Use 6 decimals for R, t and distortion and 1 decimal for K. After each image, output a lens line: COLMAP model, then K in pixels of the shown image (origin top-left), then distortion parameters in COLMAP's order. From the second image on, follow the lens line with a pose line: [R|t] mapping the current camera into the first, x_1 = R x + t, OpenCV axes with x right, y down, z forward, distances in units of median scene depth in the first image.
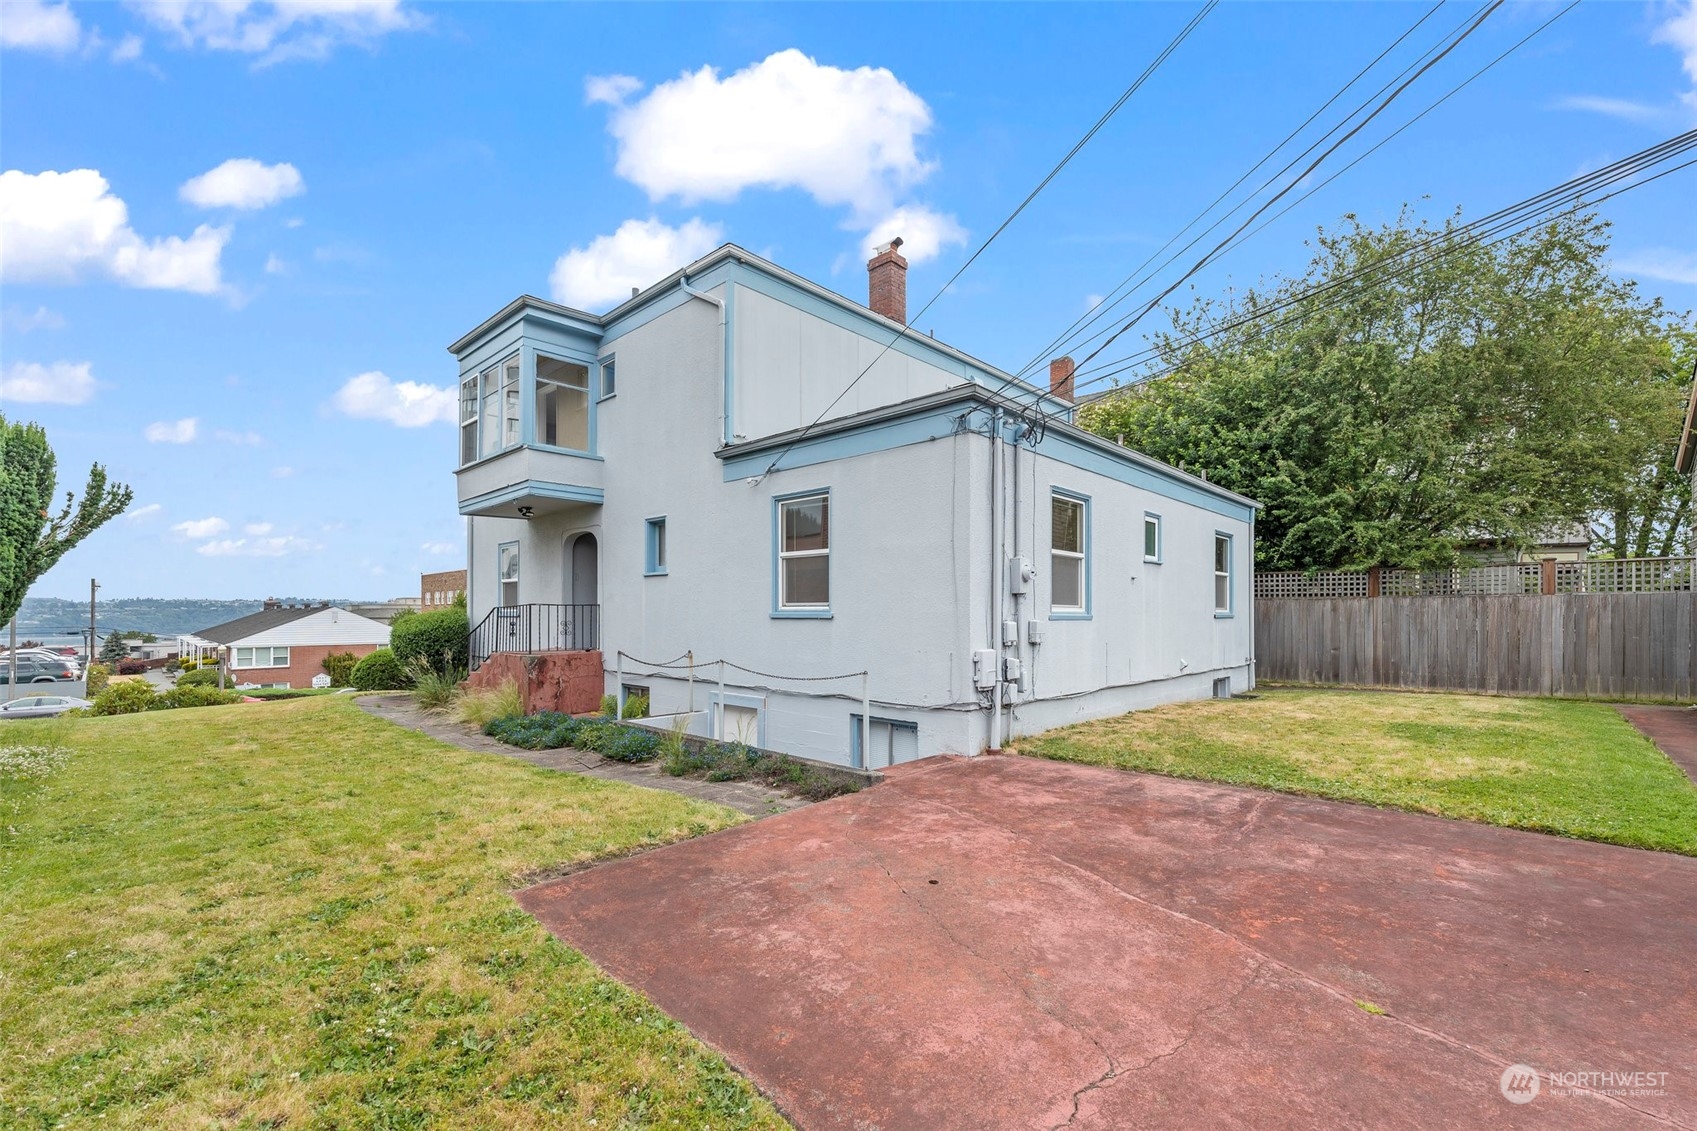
lens RADIAL K [[725.4, 0, 845.2], [0, 725.4, 621.0], [0, 0, 1]] dist [0.002433, -0.000249]
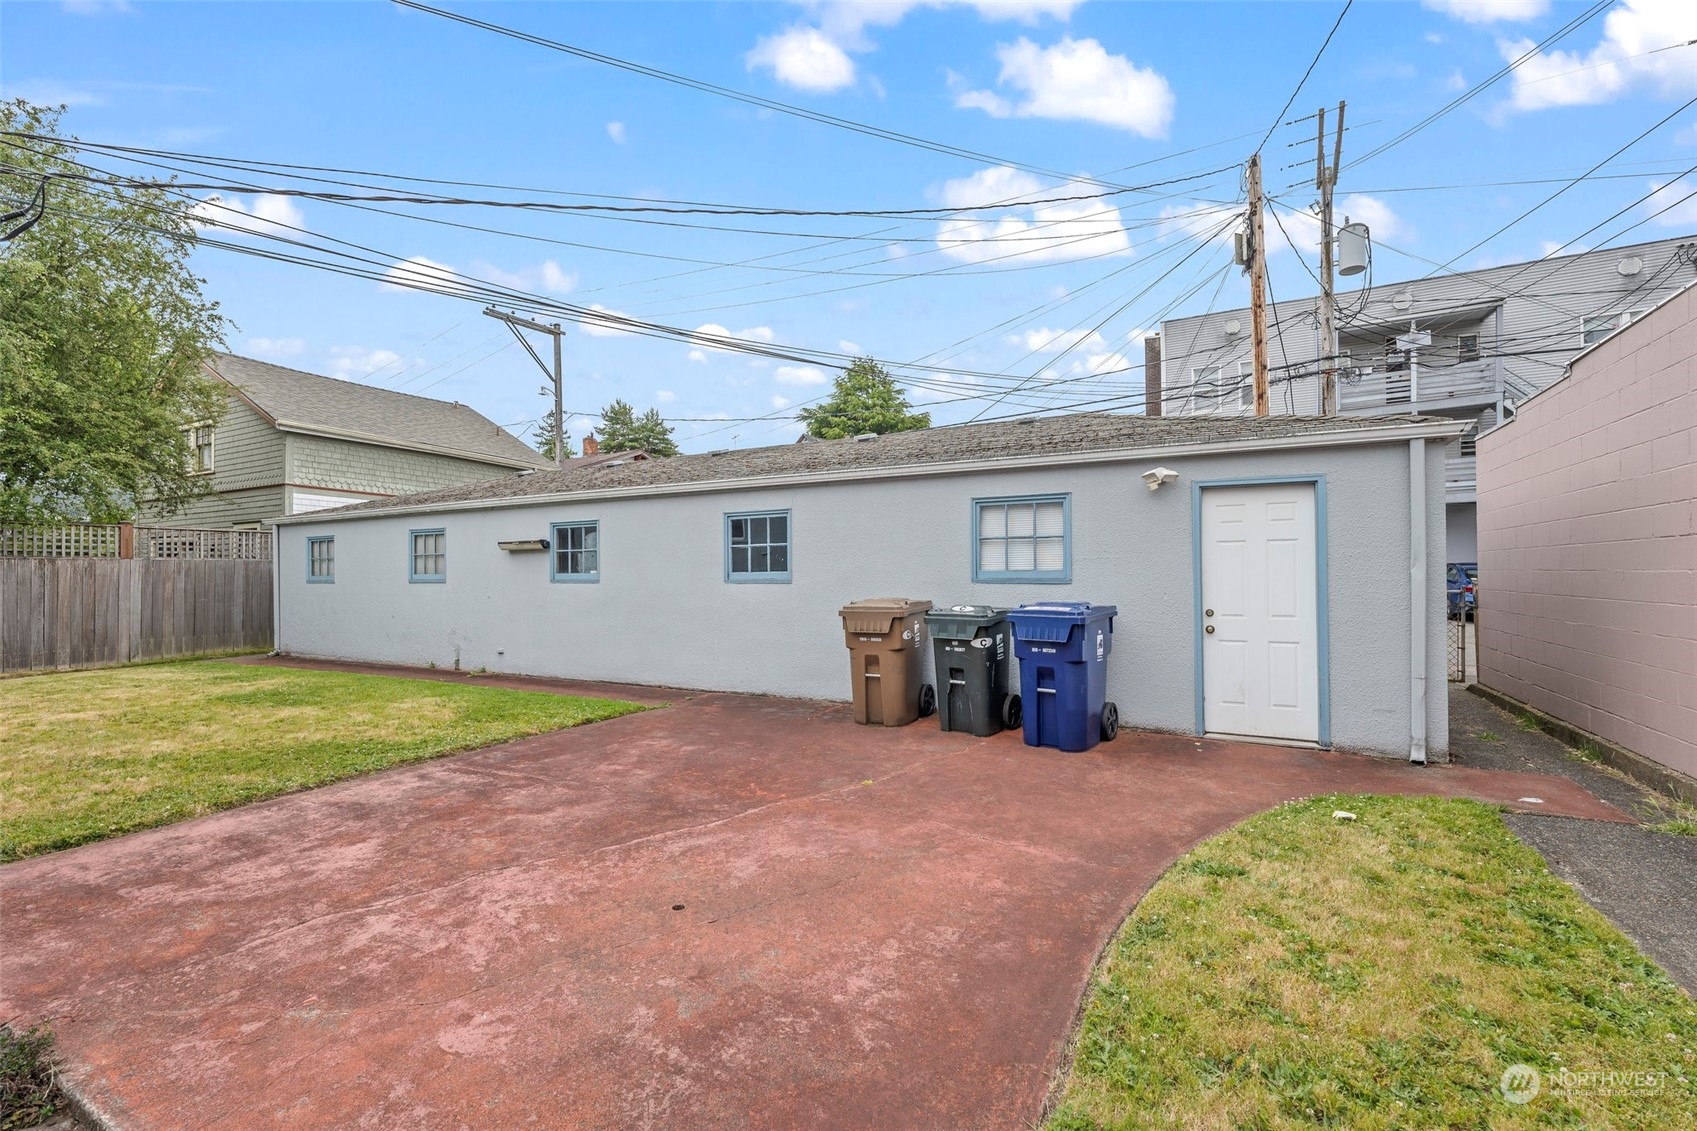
lens RADIAL K [[725.4, 0, 847.5], [0, 725.4, 567.7], [0, 0, 1]] dist [0.002433, -0.000249]
pose [[-0.288902, 0.010611, 0.957300, -0.521961], [0.014459, 0.999873, -0.006719, -0.008324], [-0.957250, 0.011901, -0.289019, 0.768260]]
